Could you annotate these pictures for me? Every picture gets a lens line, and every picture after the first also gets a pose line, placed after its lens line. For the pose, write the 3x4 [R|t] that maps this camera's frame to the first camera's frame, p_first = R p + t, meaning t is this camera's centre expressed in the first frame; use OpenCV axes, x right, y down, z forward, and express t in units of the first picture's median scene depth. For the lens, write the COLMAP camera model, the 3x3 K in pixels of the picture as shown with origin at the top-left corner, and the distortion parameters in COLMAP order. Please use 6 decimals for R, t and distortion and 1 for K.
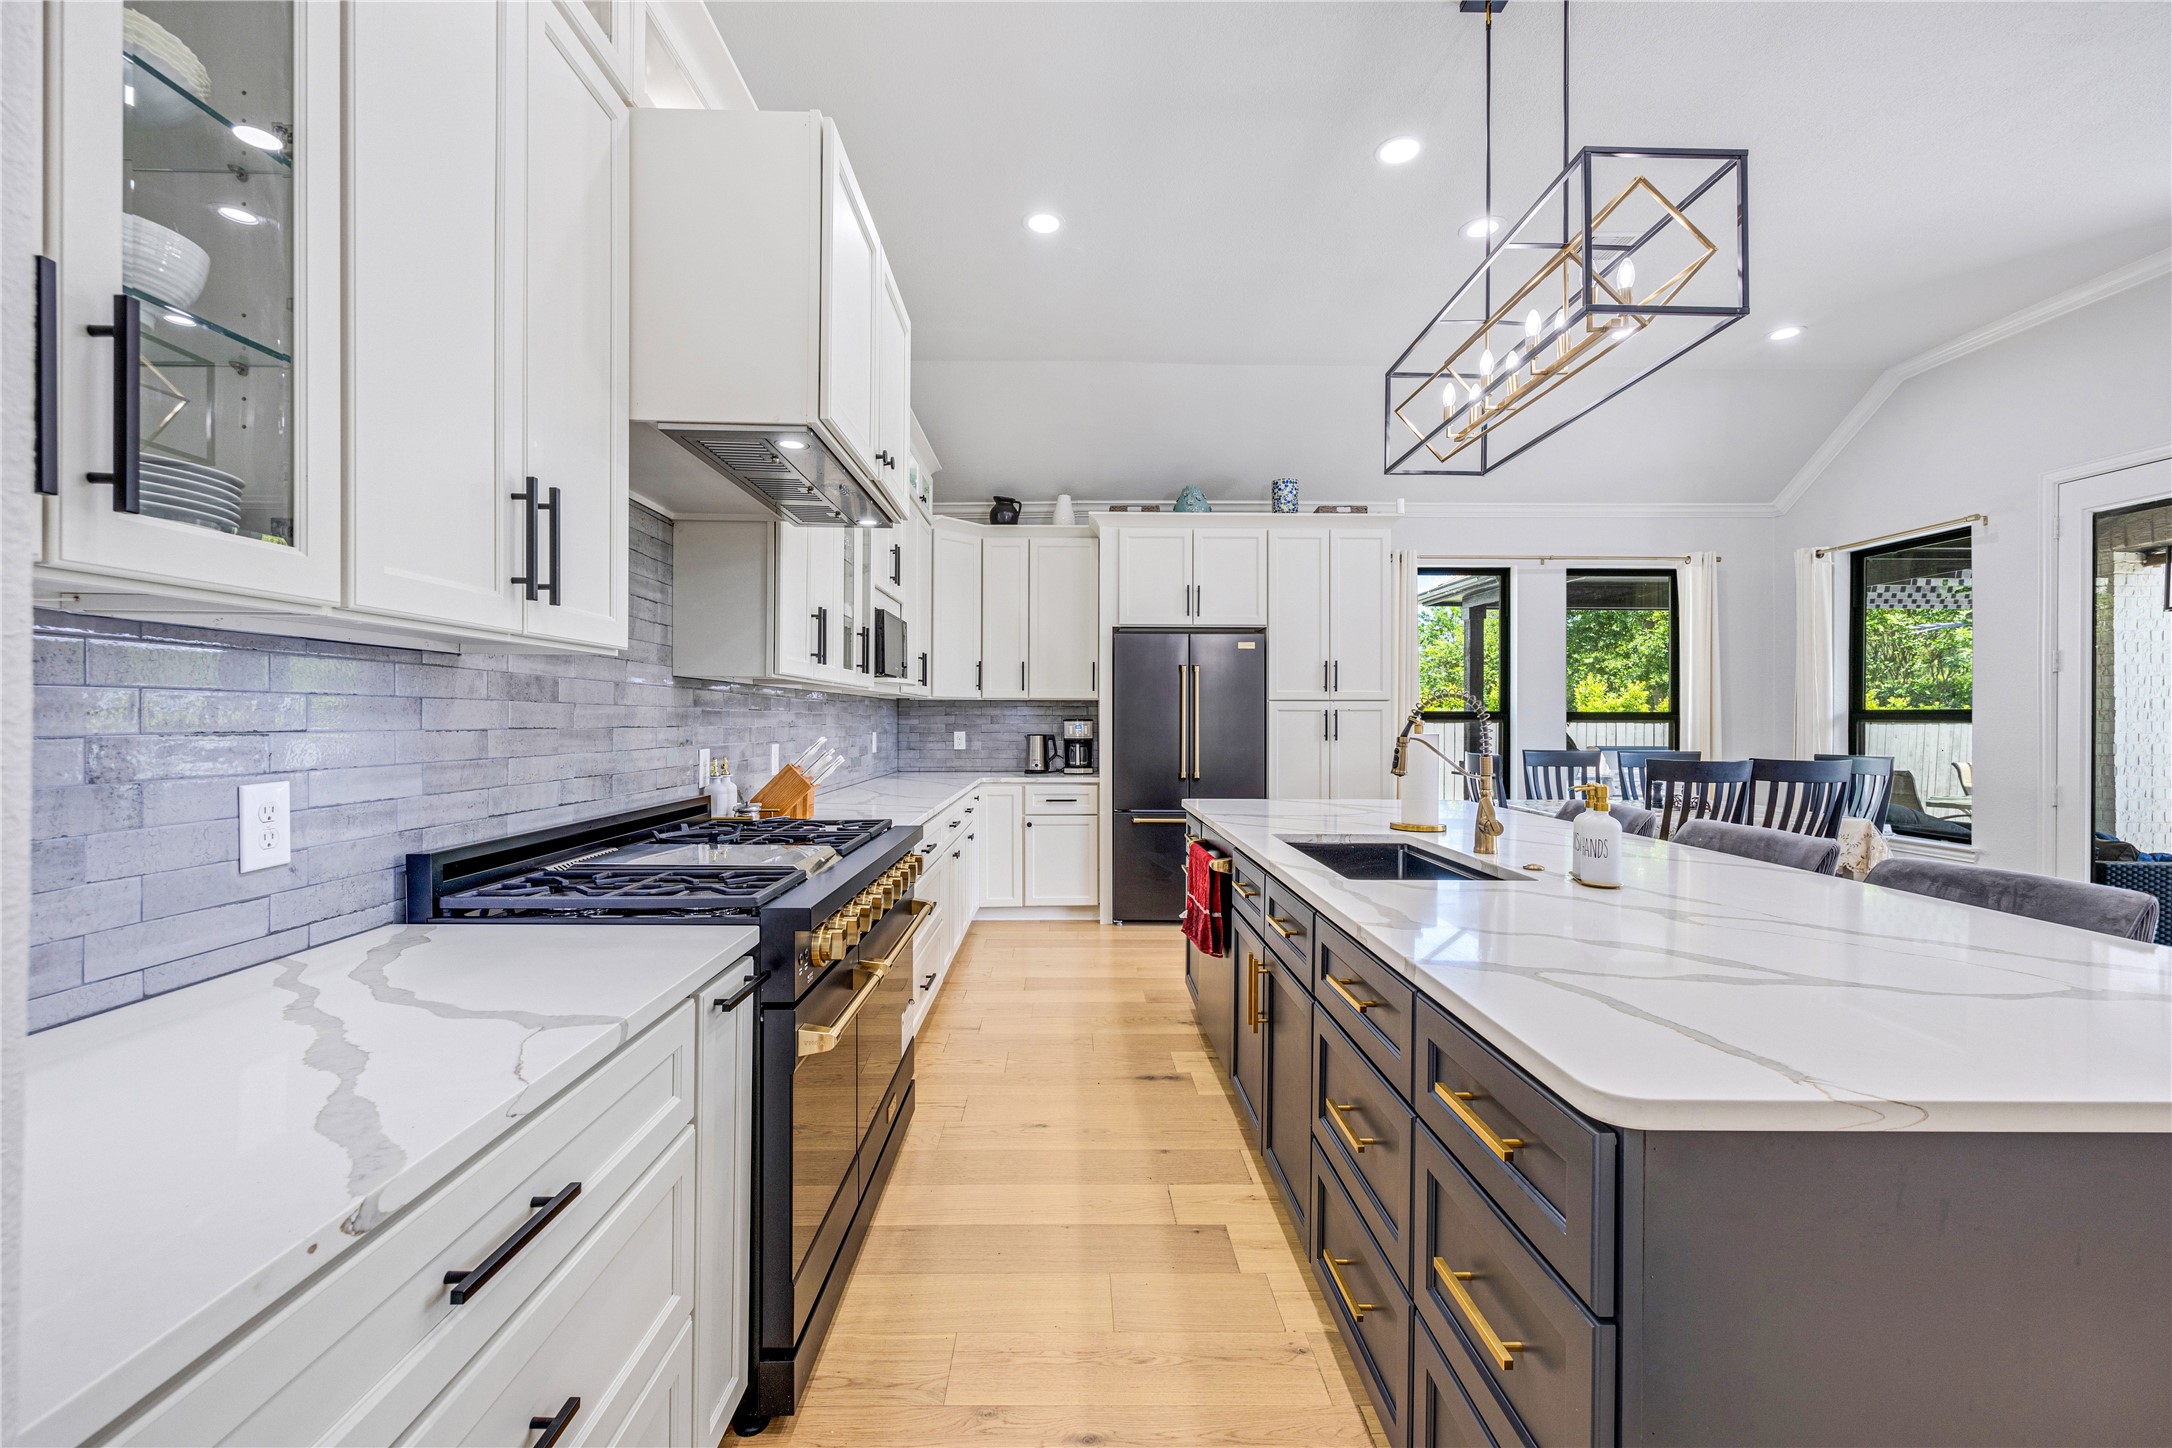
lens RADIAL K [[893.0, 0, 1086.0], [0, 893.0, 724.0], [0, 0, 1]] dist [0.000087, 0.000165]
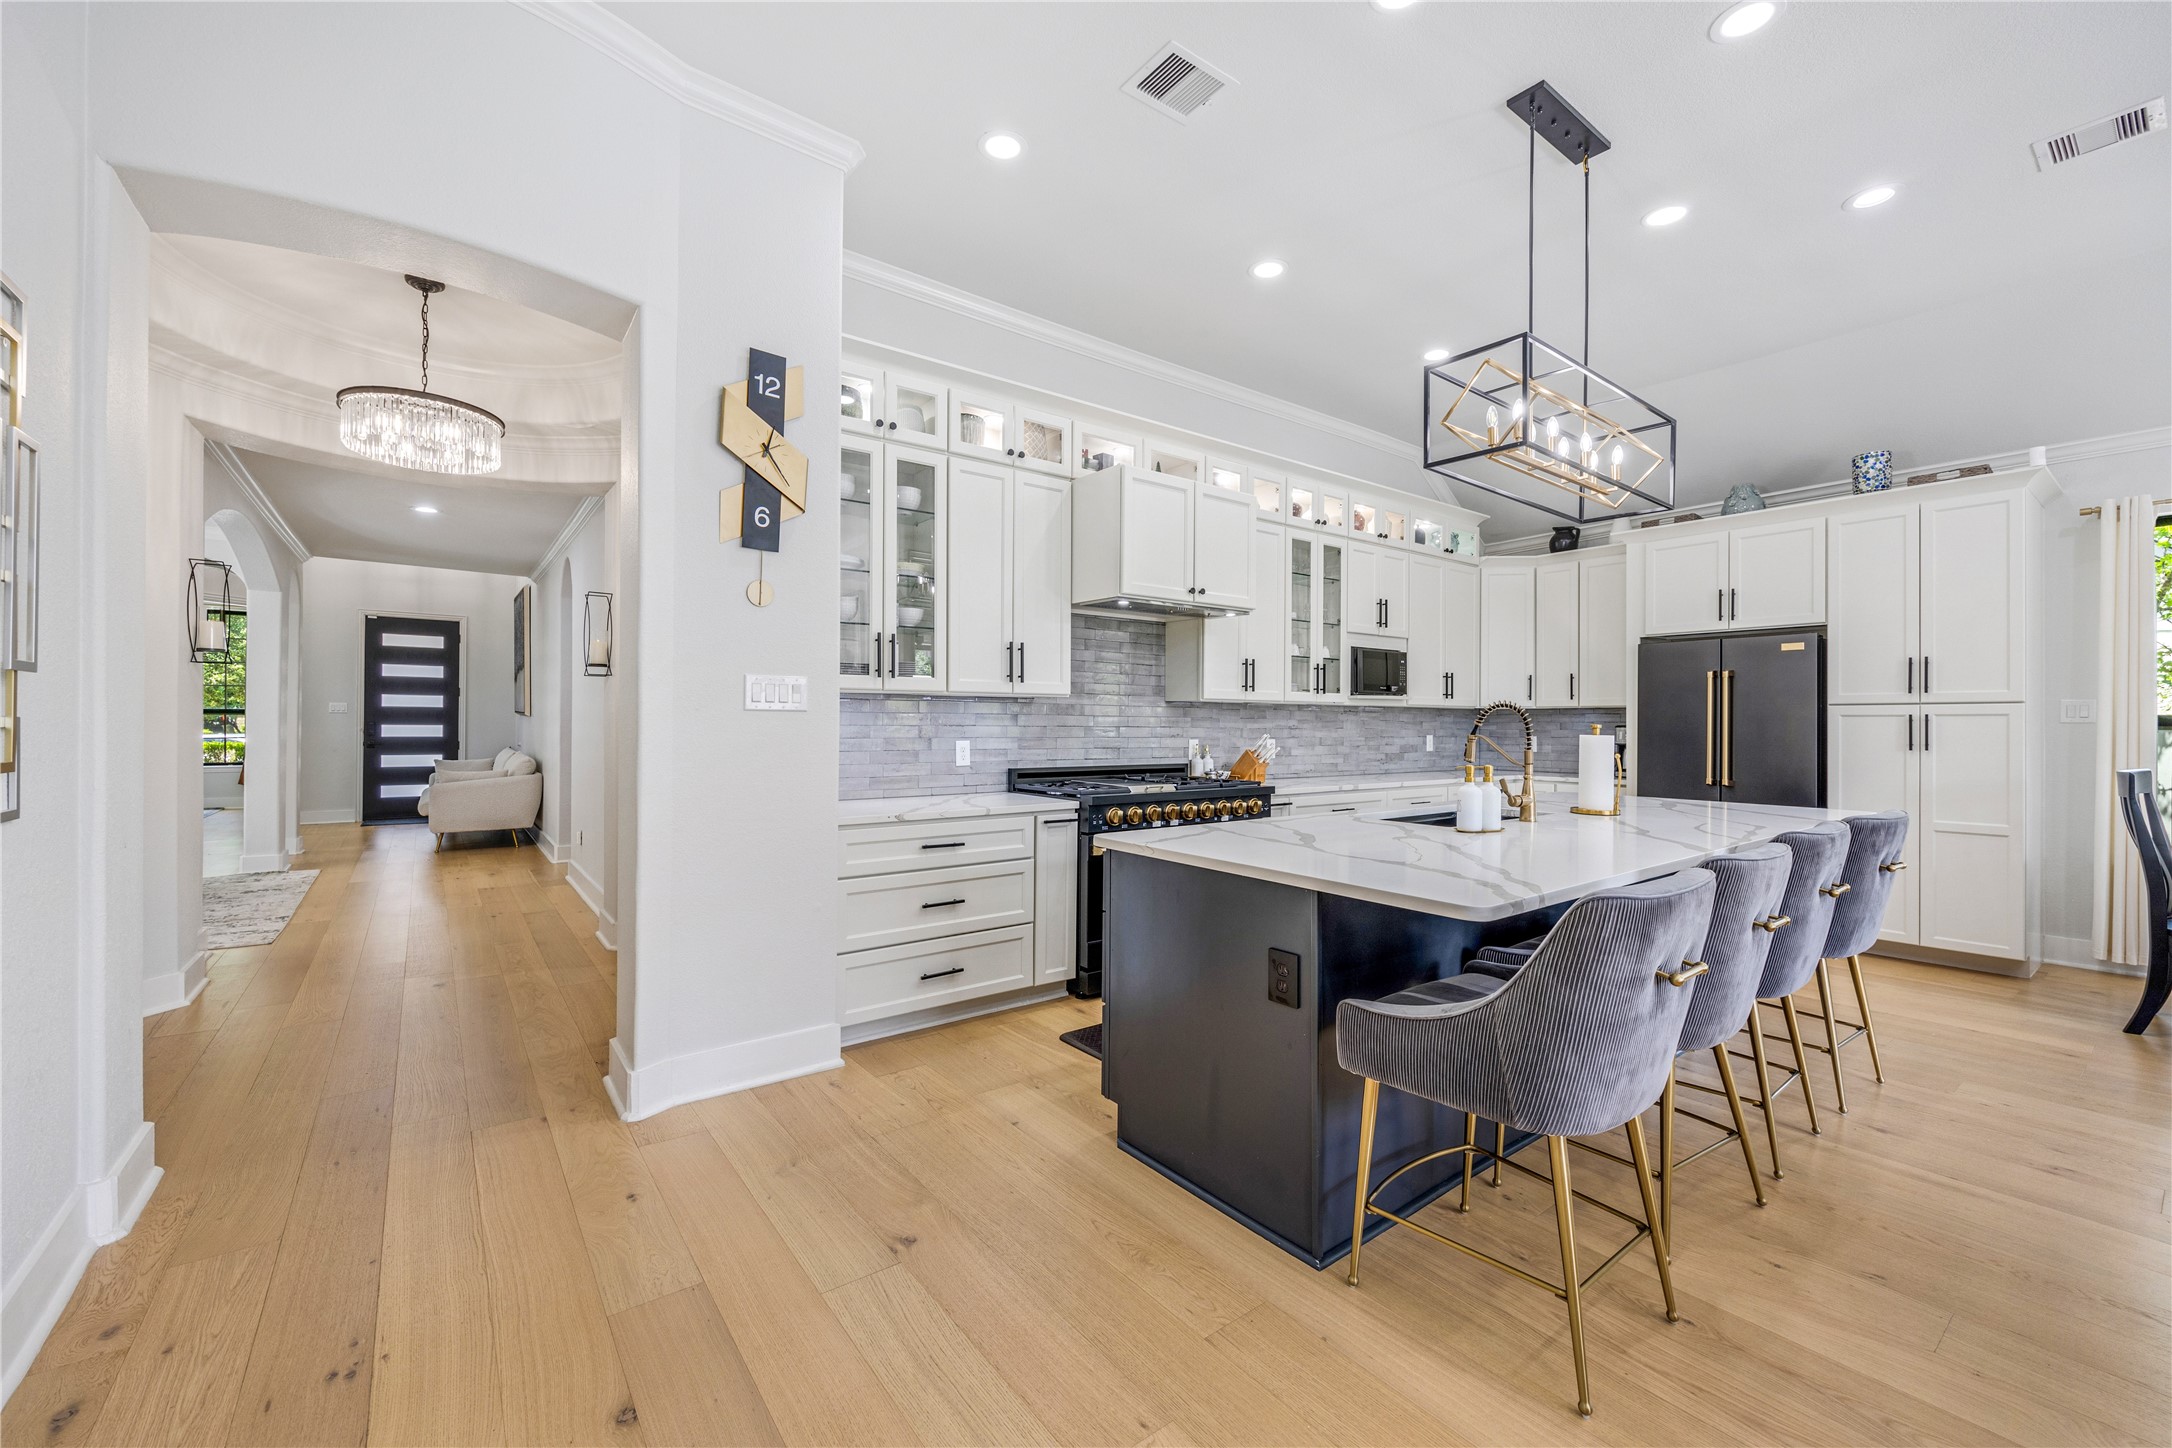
lens RADIAL K [[871.2, 0, 1086.0], [0, 871.2, 724.0], [0, 0, 1]] dist [0.001046, 0.000197]
pose [[0.594055, -0.000264, -0.804424, 0.473882], [-0.008036, 0.999948, -0.006263, 0.004952], [0.804384, 0.010185, 0.594022, -0.136729]]
